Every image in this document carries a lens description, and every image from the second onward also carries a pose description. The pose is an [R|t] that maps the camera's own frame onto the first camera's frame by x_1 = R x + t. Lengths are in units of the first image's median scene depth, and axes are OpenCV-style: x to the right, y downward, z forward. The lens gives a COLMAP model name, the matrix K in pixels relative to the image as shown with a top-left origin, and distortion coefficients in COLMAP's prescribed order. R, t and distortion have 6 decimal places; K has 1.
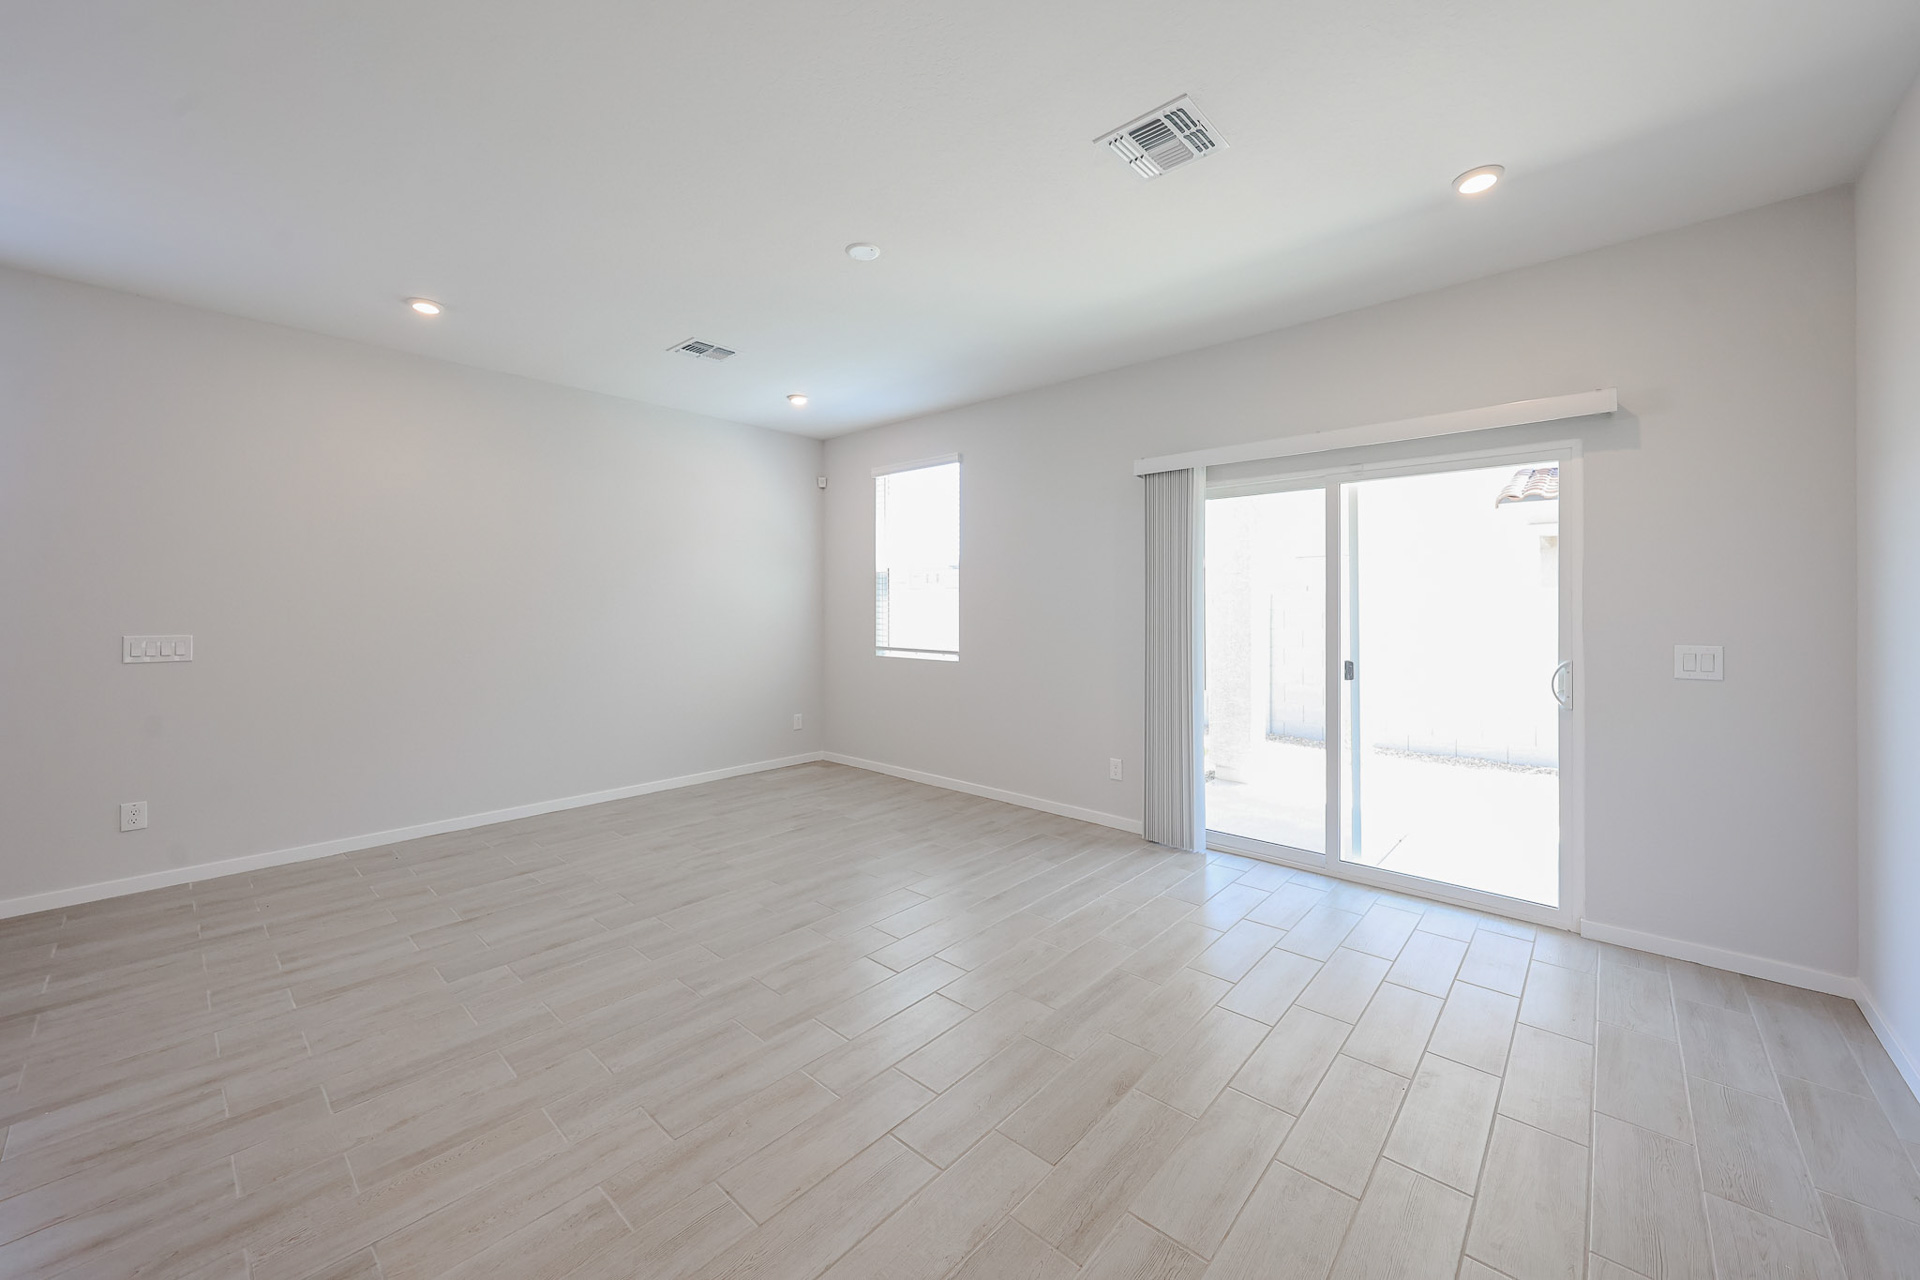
lens RADIAL K [[721.8, 0, 946.6], [0, 721.8, 607.9], [0, 0, 1]] dist [0.002250, -0.000137]
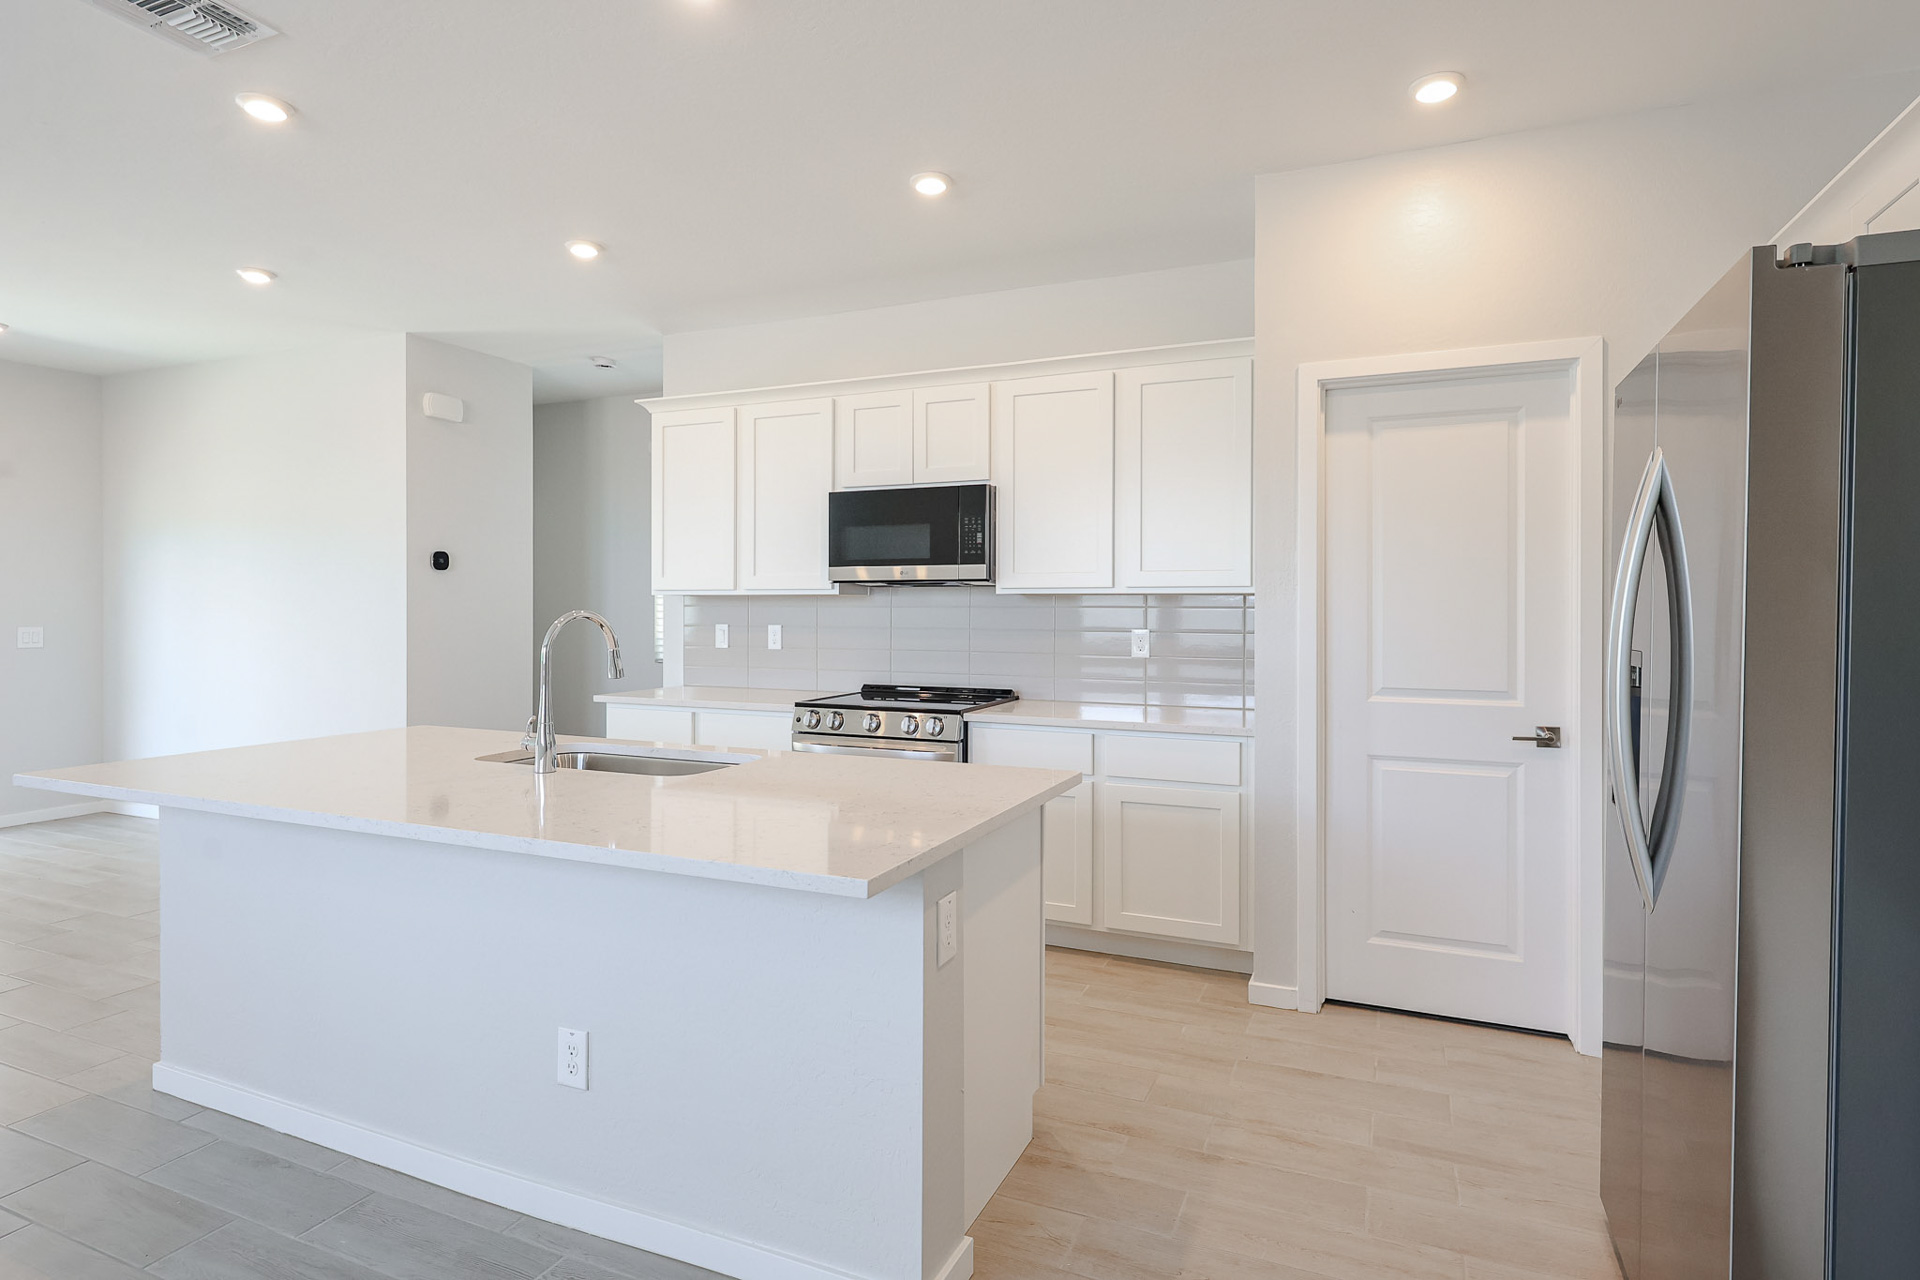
lens RADIAL K [[1009.4, 0, 972.2], [0, 1009.4, 615.3], [0, 0, 1]] dist [-0.002208, -0.000525]
pose [[-0.329579, -0.010533, 0.944069, -1.386149], [-0.002133, 0.999944, 0.010412, -0.001746], [-0.944126, 0.001418, -0.329583, -0.194172]]
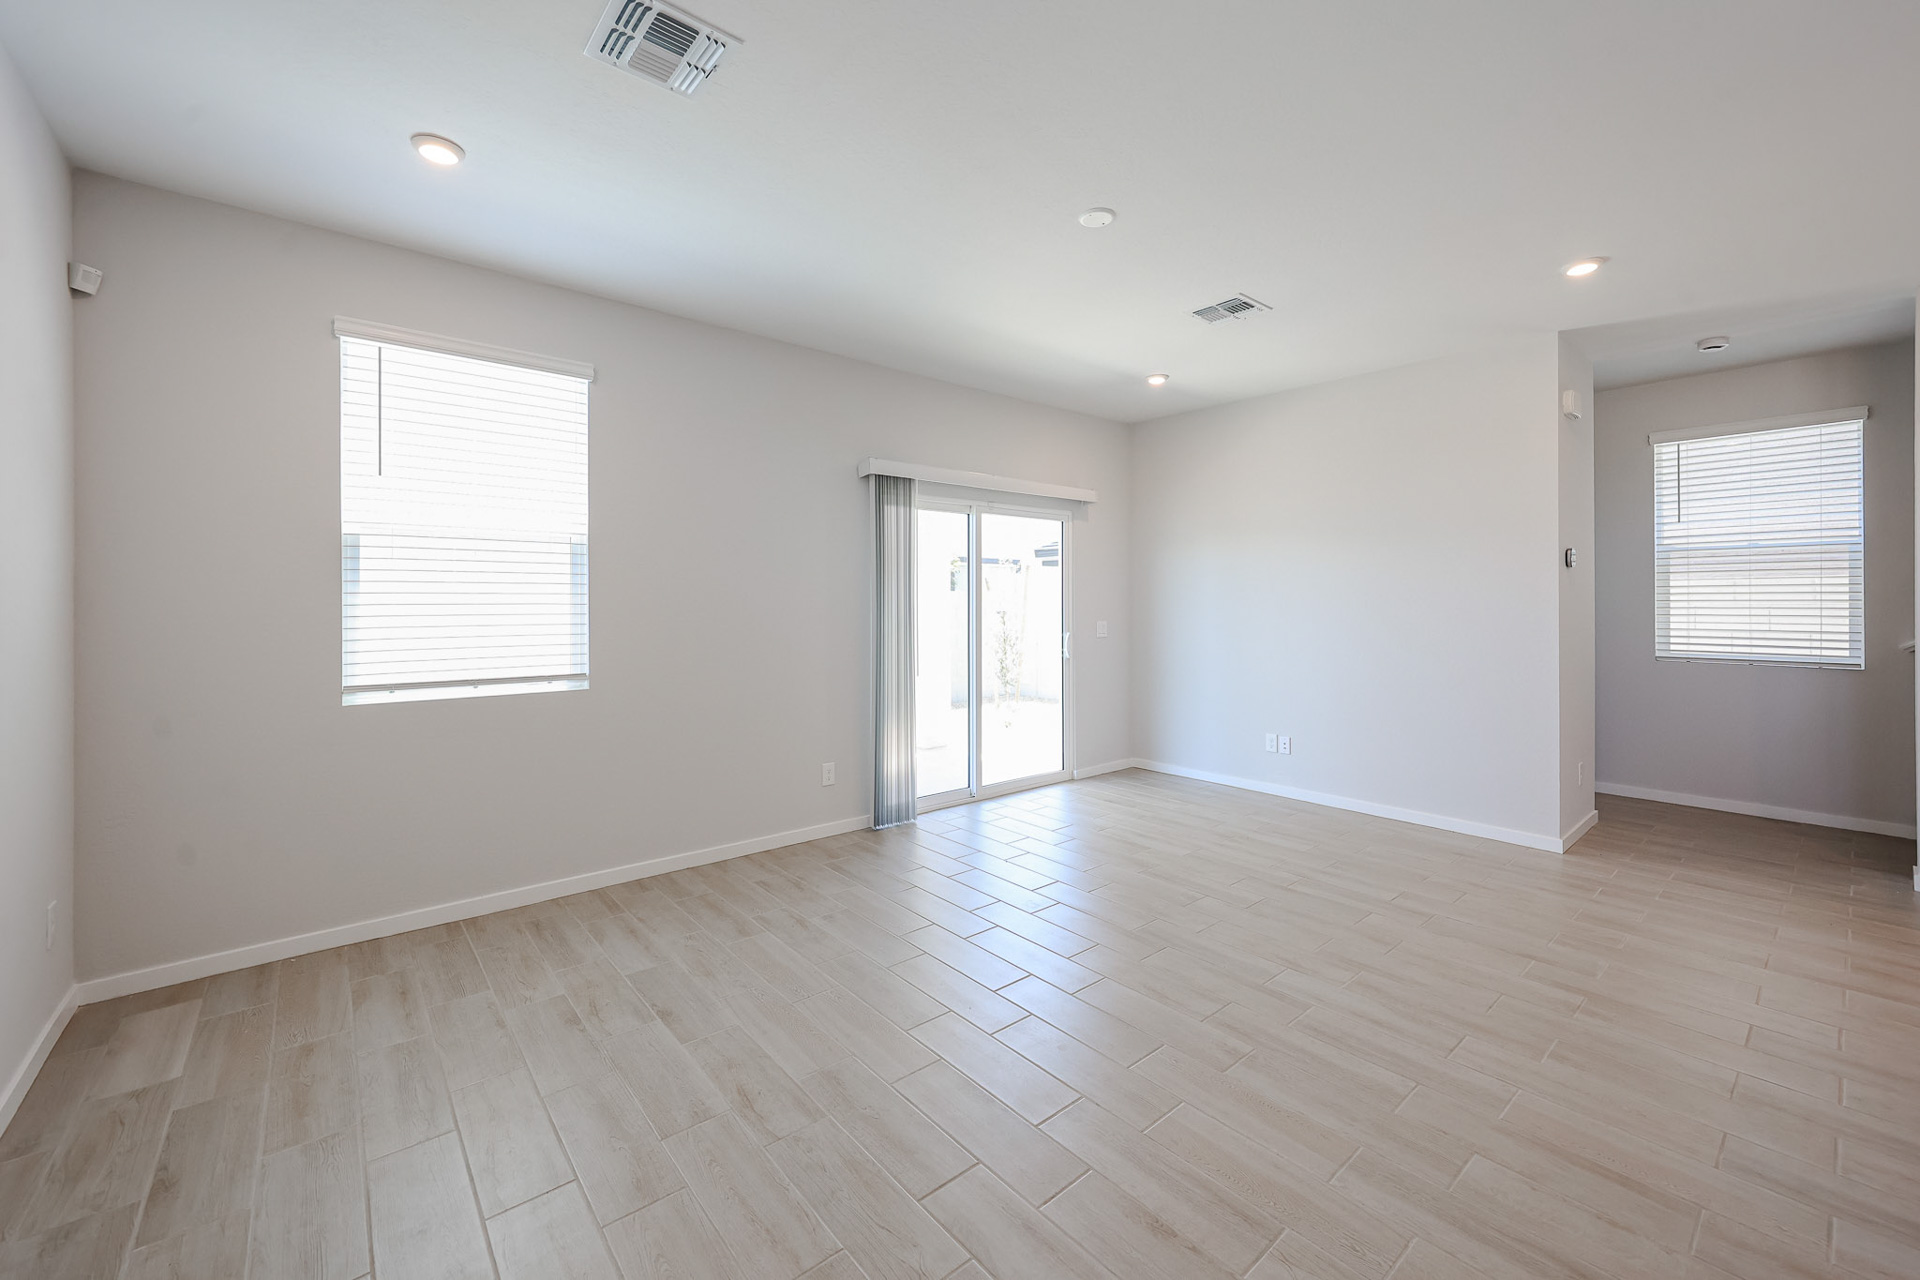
lens RADIAL K [[764.0, 0, 951.3], [0, 764.0, 606.4], [0, 0, 1]] dist [-0.002198, 0.000476]
pose [[0.132877, -0.005909, 0.991115, -0.927254], [0.004273, 0.999976, 0.005389, -0.003192], [-0.991123, 0.003519, 0.132899, 0.883619]]
